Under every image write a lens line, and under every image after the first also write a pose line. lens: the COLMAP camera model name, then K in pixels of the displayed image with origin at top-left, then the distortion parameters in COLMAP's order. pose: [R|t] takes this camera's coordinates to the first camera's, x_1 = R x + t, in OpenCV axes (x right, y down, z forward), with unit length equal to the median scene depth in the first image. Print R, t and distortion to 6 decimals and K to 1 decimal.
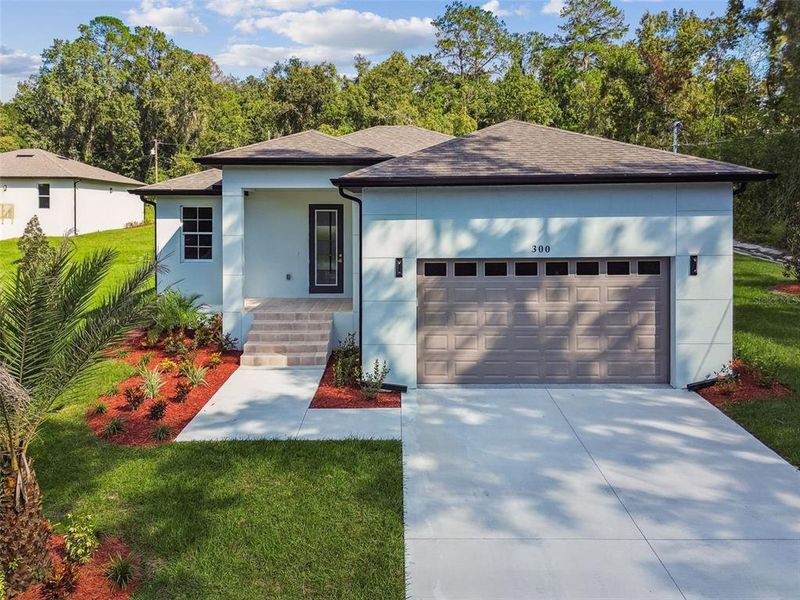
lens RADIAL K [[609.4, 0, 396.3], [0, 609.4, 224.1], [0, 0, 1]] dist [0.060377, -0.046247]
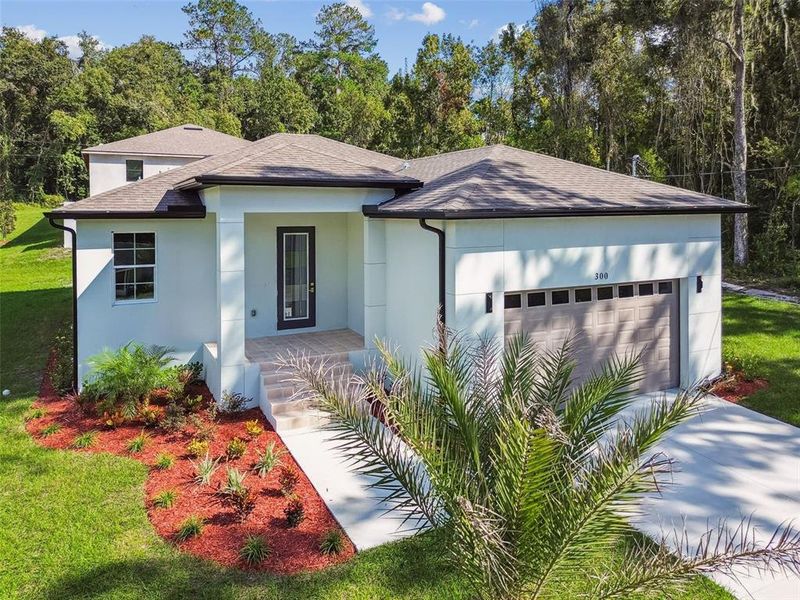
lens RADIAL K [[609.4, 0, 396.3], [0, 609.4, 224.1], [0, 0, 1]] dist [0.060377, -0.046247]
pose [[0.891111, -0.010603, 0.453662, -0.383233], [0.008885, 0.999943, 0.005919, -0.040248], [-0.453699, -0.001244, 0.891154, 0.151785]]
